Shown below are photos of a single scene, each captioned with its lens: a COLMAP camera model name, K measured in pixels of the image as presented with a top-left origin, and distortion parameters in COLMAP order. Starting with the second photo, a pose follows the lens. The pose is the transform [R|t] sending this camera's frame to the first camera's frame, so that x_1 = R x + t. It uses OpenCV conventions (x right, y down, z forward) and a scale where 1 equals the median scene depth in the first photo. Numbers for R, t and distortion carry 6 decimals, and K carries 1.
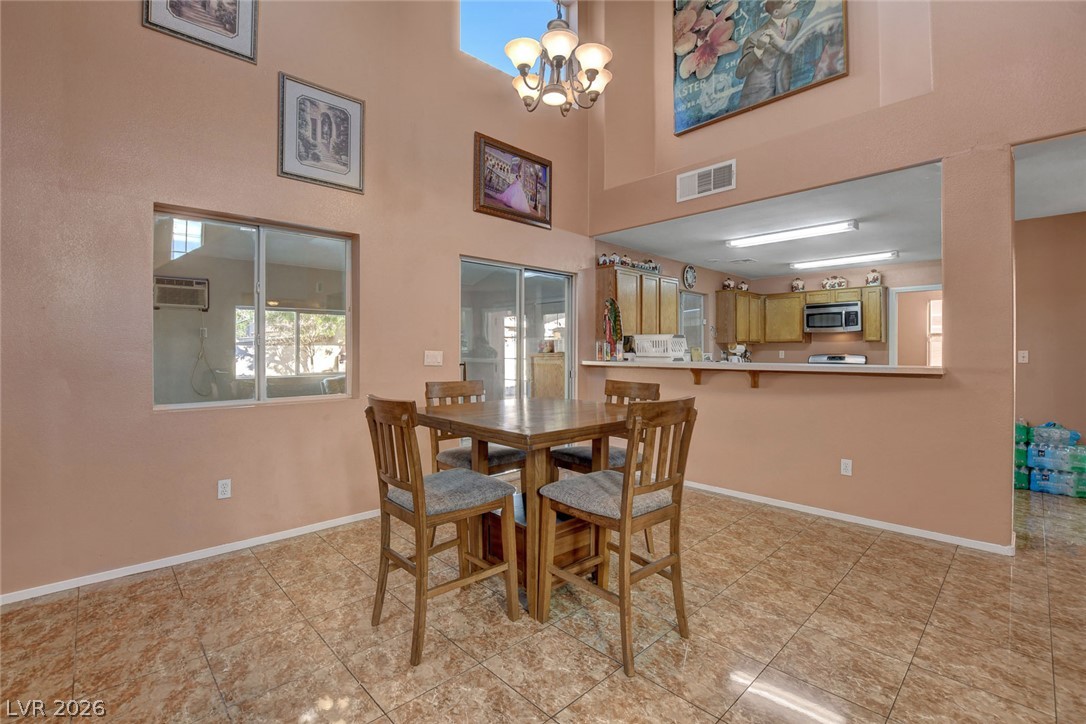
lens RADIAL K [[488.4, 0, 542.2], [0, 488.4, 356.2], [0, 0, 1]] dist [-0.025841, 0.000715]
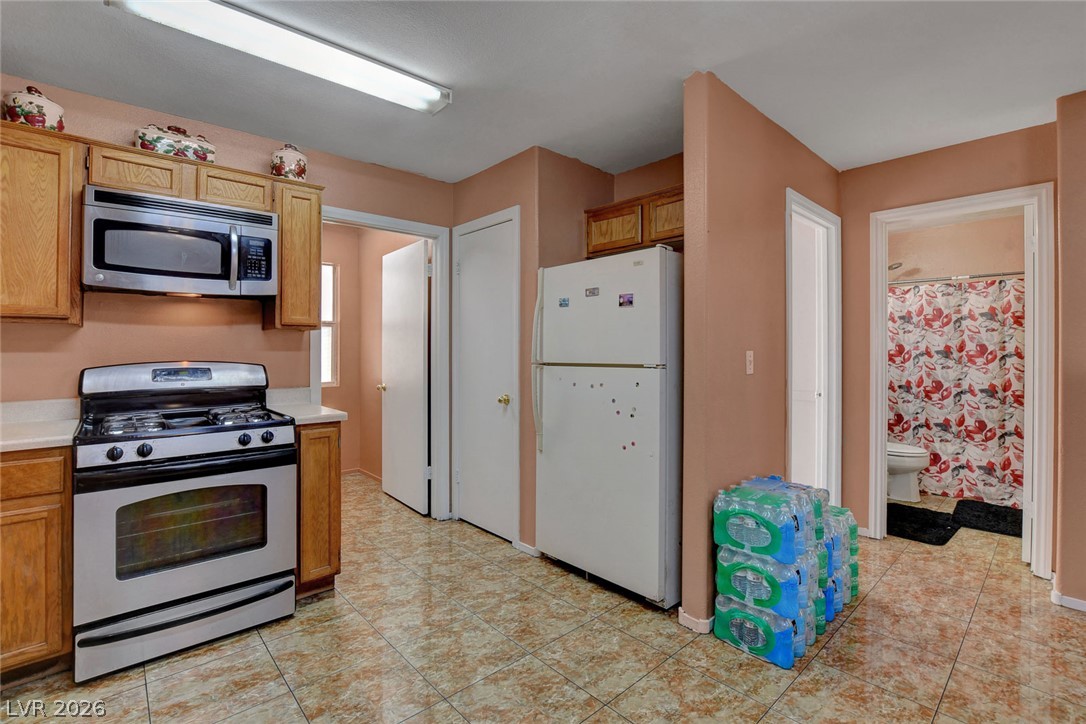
lens RADIAL K [[488.4, 0, 539.3], [0, 488.4, 355.8], [0, 0, 1]] dist [-0.025841, 0.000715]
pose [[0.035731, -0.003514, 0.999355, 0.279804], [0.011705, 0.999927, 0.003097, -0.005940], [-0.999293, 0.011586, 0.035770, 0.735710]]
